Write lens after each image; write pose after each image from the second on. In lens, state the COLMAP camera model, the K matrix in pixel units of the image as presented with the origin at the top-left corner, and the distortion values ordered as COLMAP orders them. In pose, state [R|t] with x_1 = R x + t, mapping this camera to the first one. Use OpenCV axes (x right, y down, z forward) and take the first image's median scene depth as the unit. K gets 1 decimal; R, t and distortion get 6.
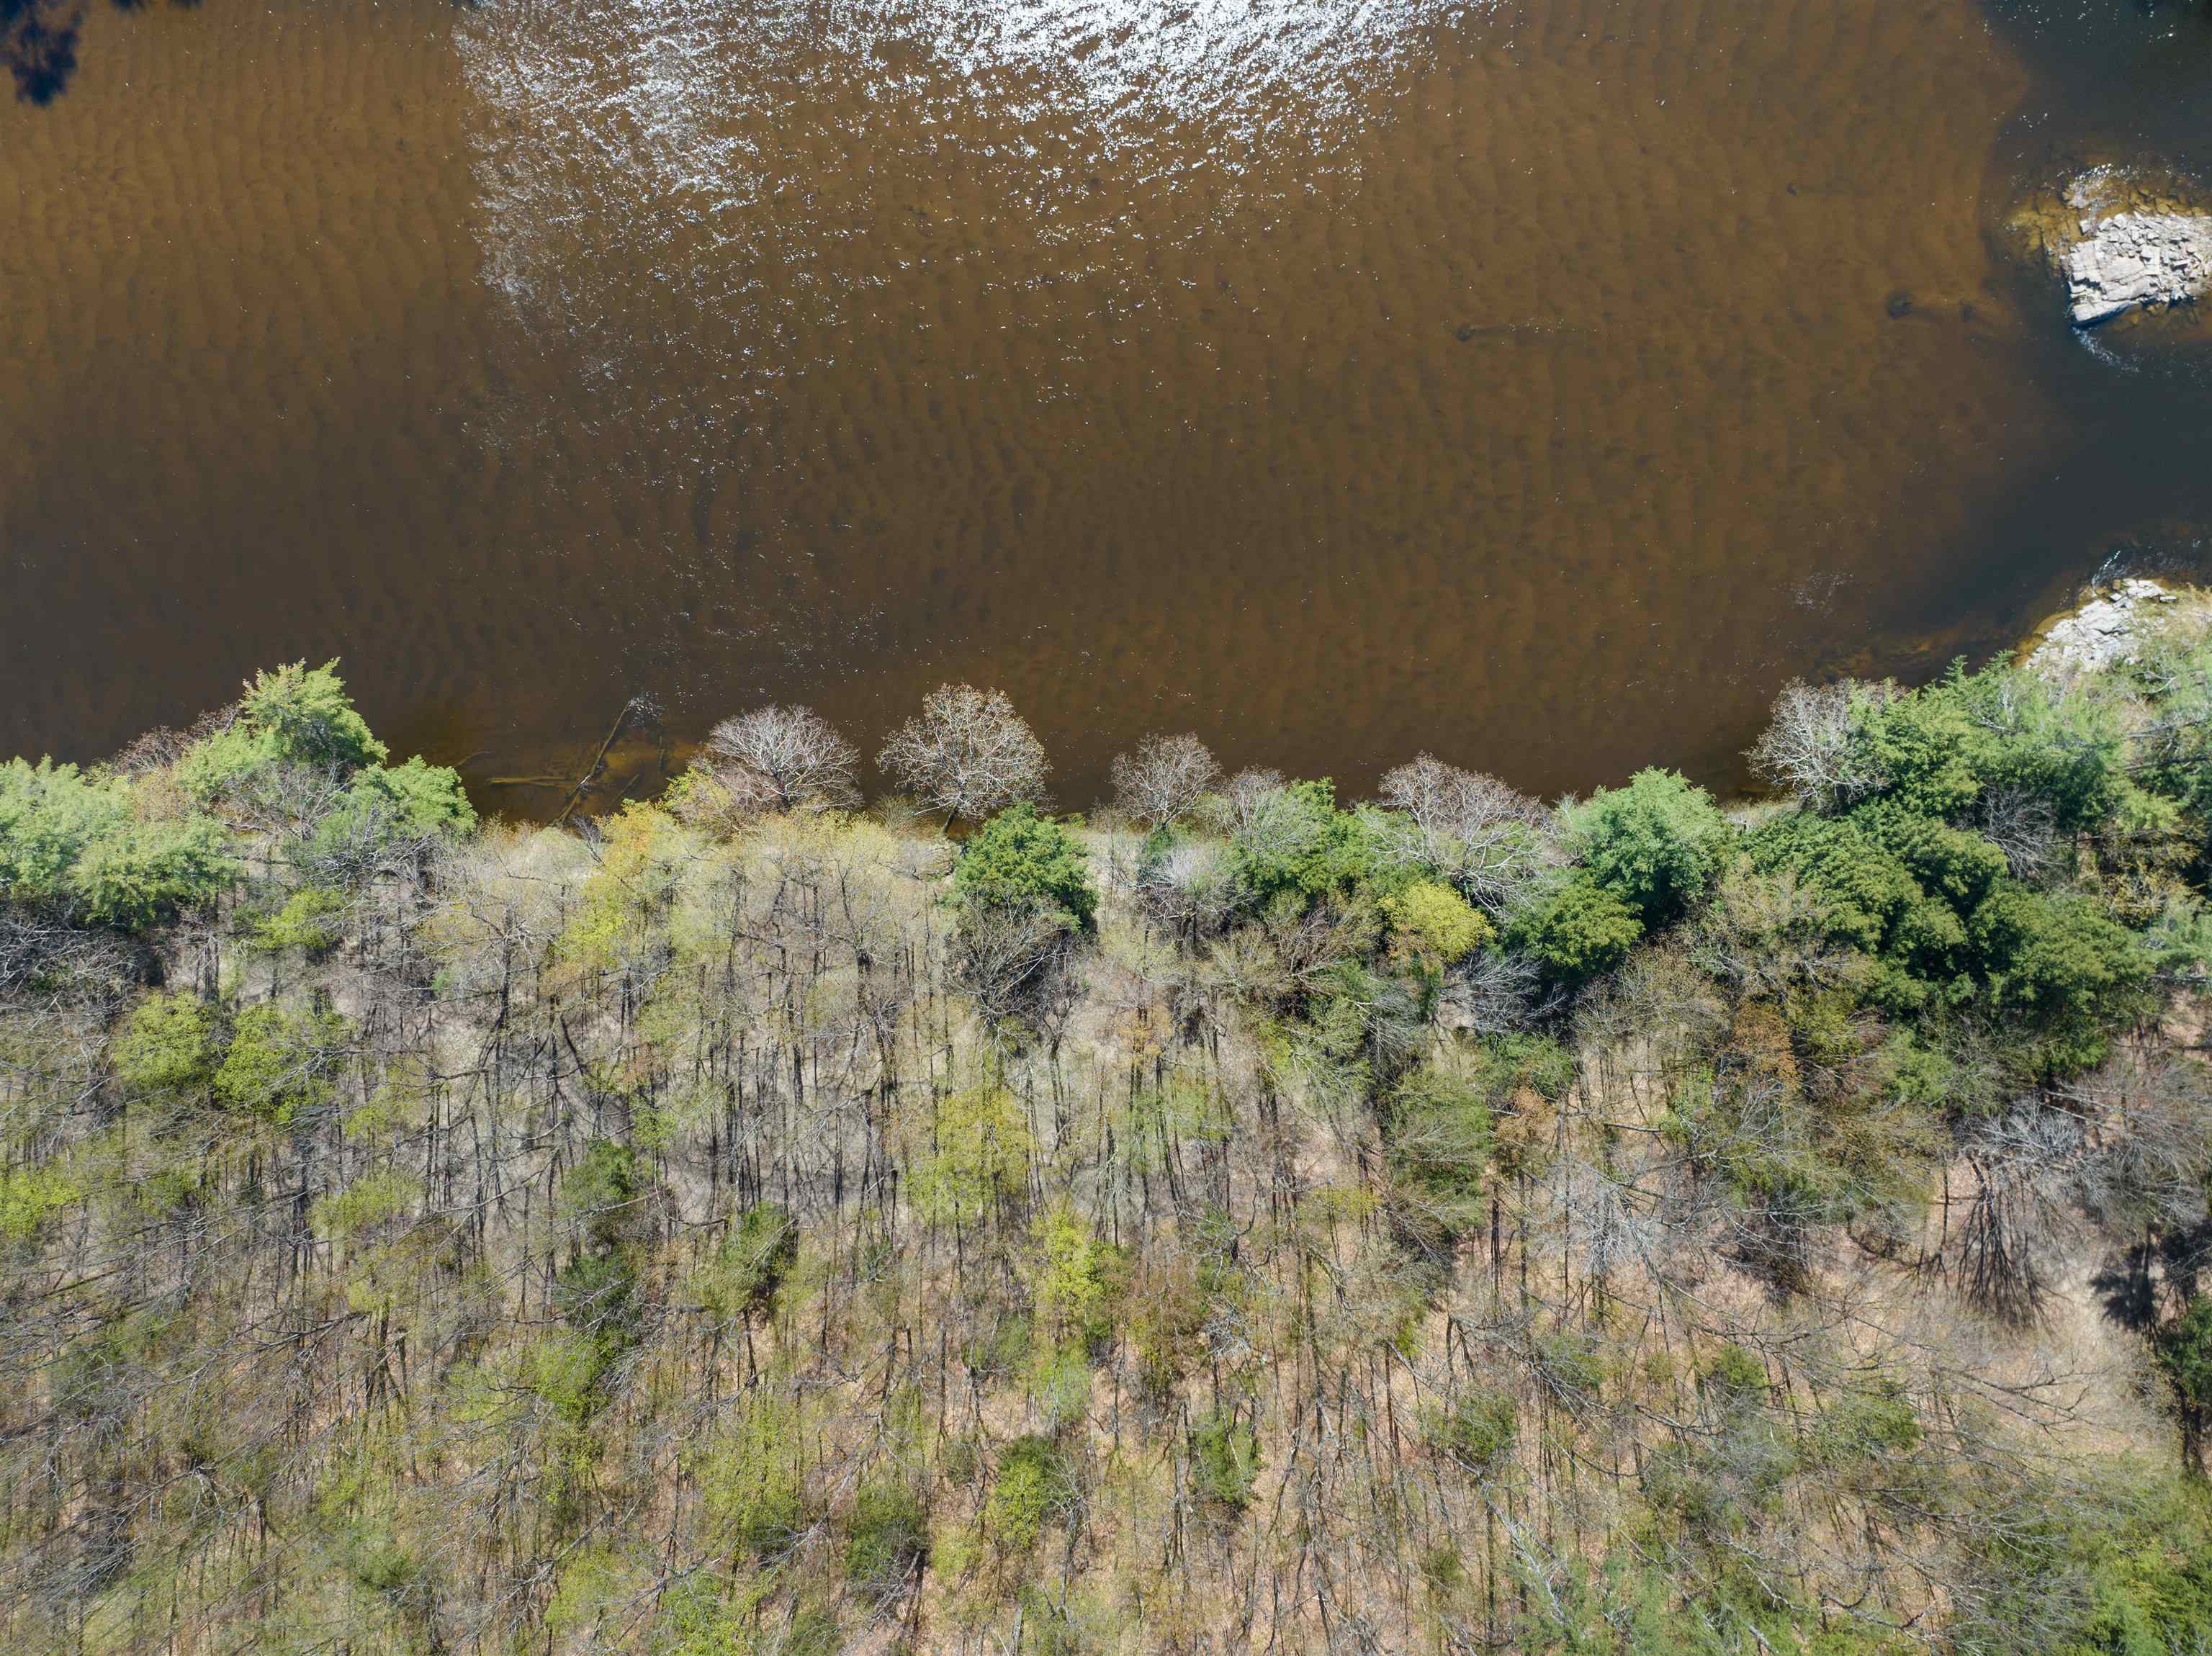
lens RADIAL K [[1545.6, 0, 1107.3], [0, 1545.6, 834.4], [0, 0, 1]] dist [-0.085603, 0.001274]
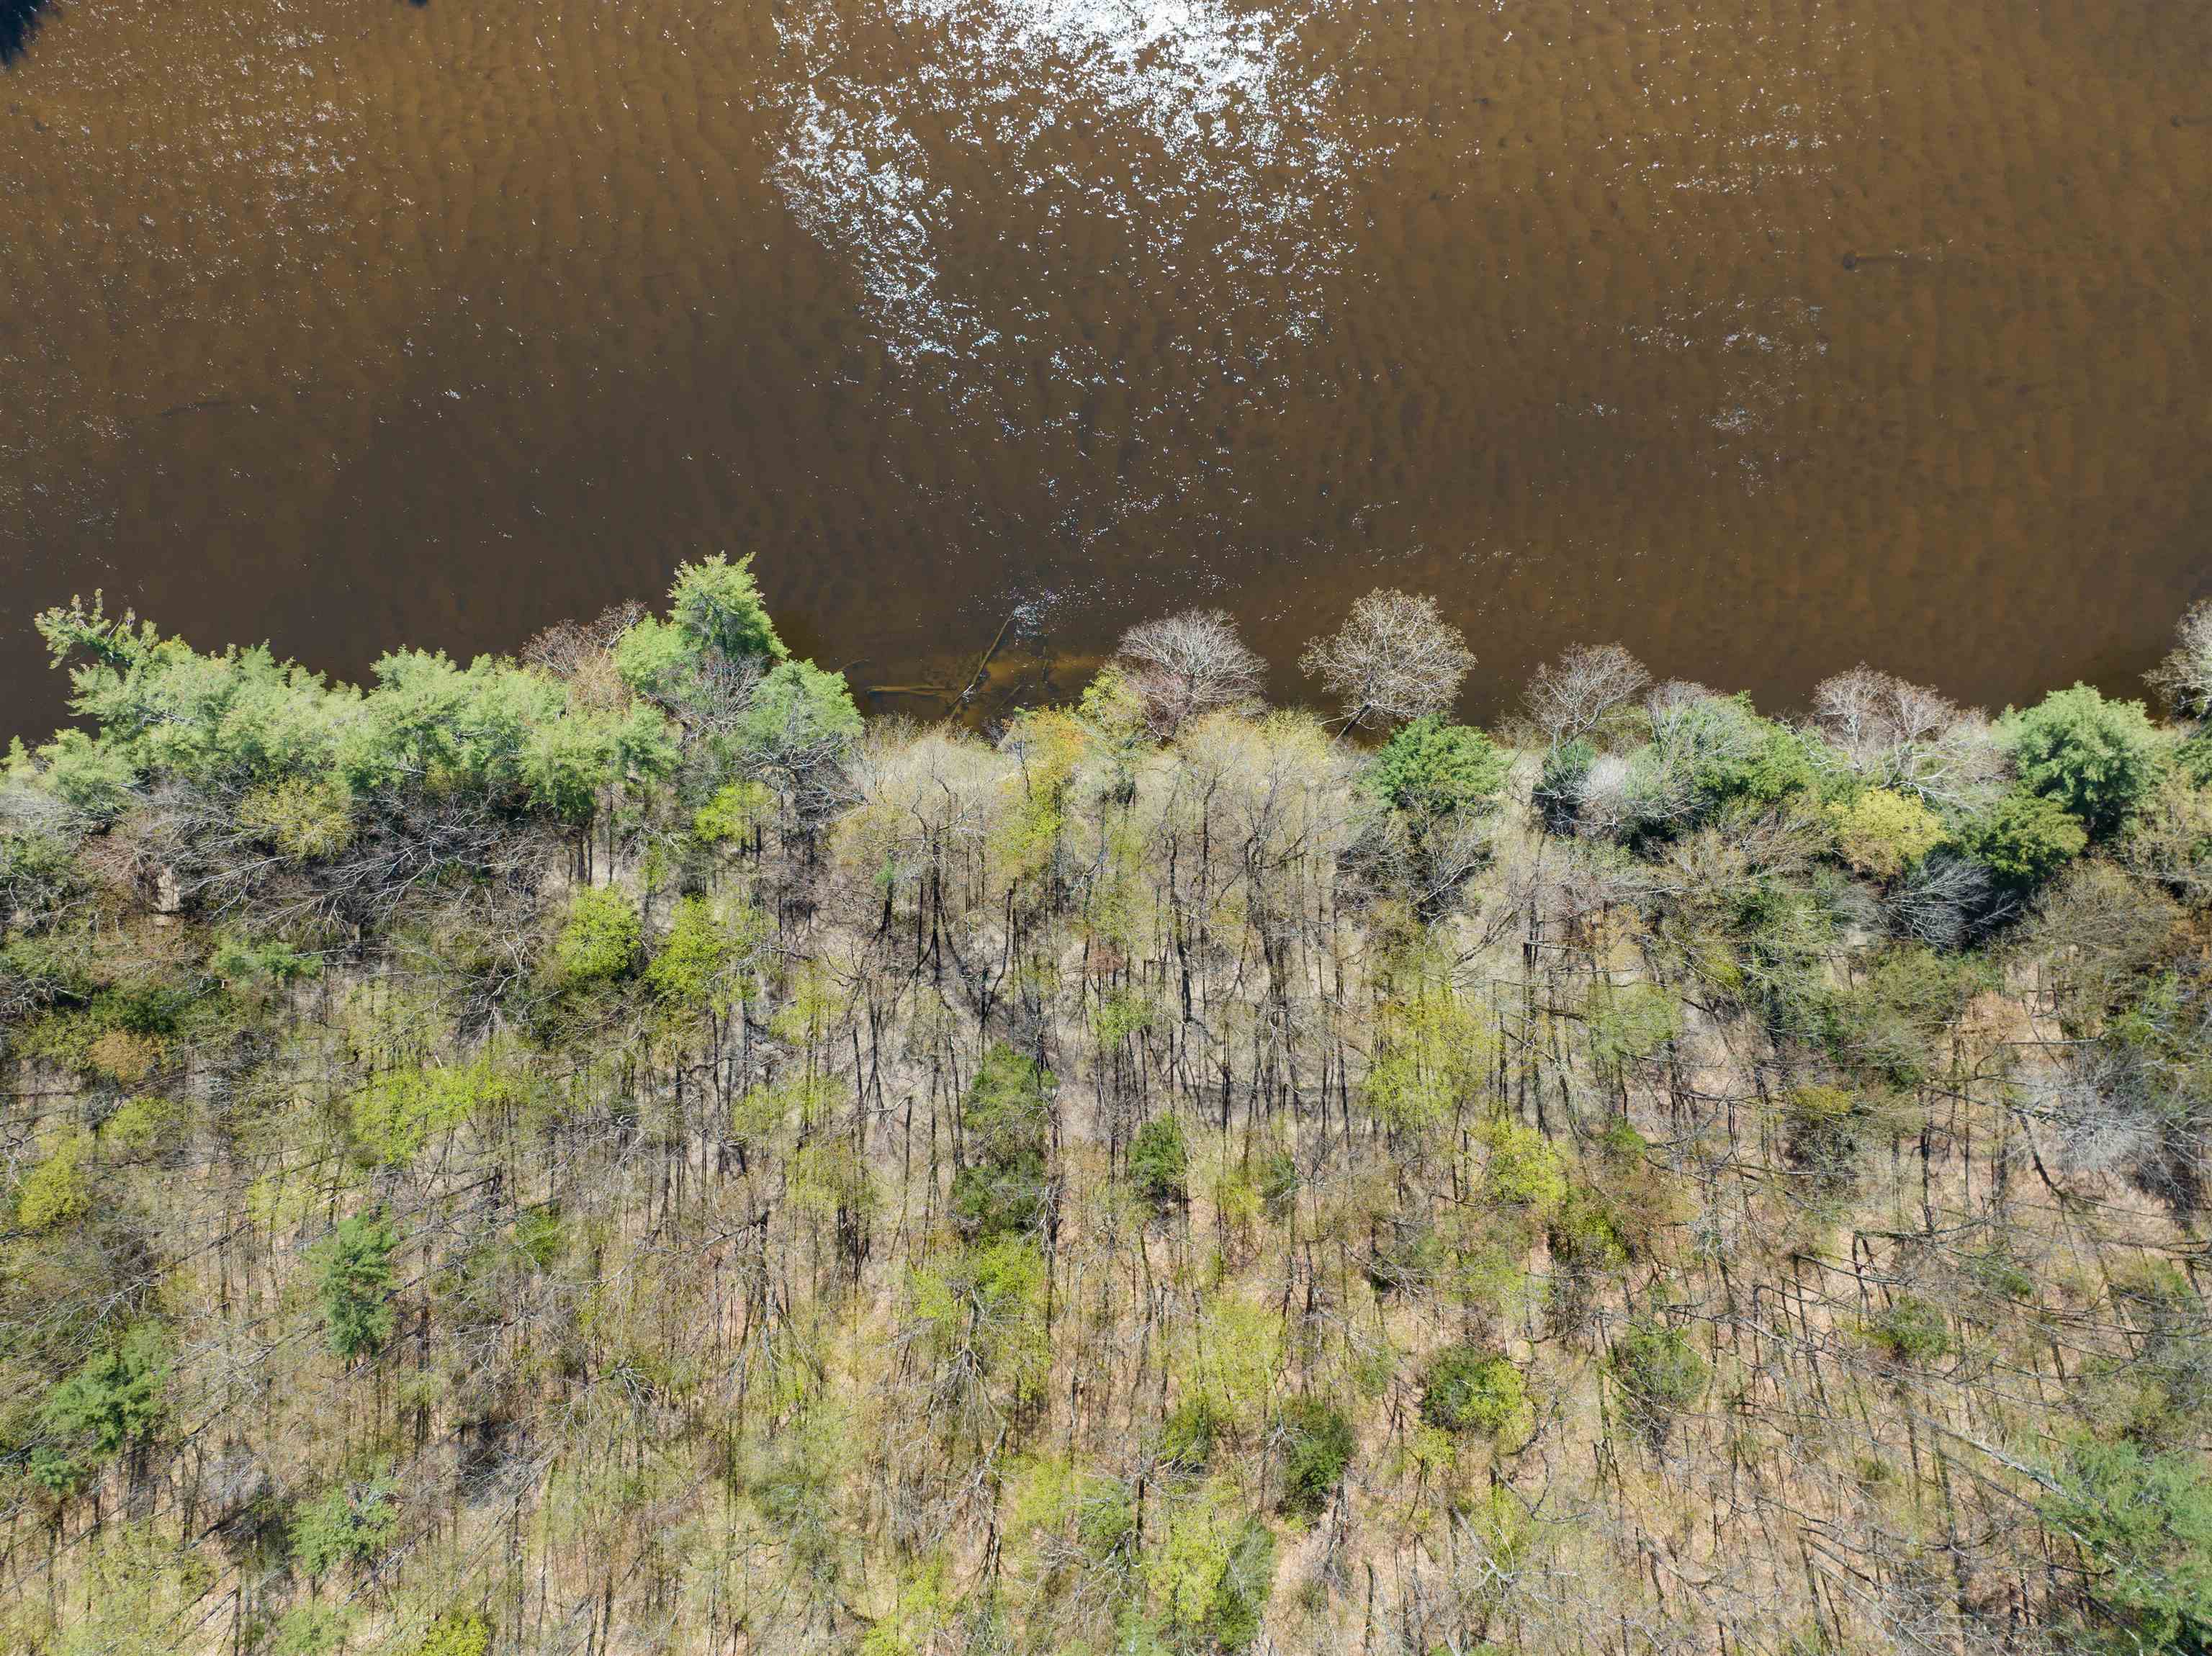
lens RADIAL K [[1530.2, 0, 1106.0], [0, 1530.2, 828.0], [0, 0, 1]] dist [-0.097655, 0.024418]
pose [[0.999627, 0.014139, -0.023345, -0.236096], [-0.014153, 0.999900, -0.000424, 0.055607], [0.023337, 0.000754, 0.999727, 0.013262]]
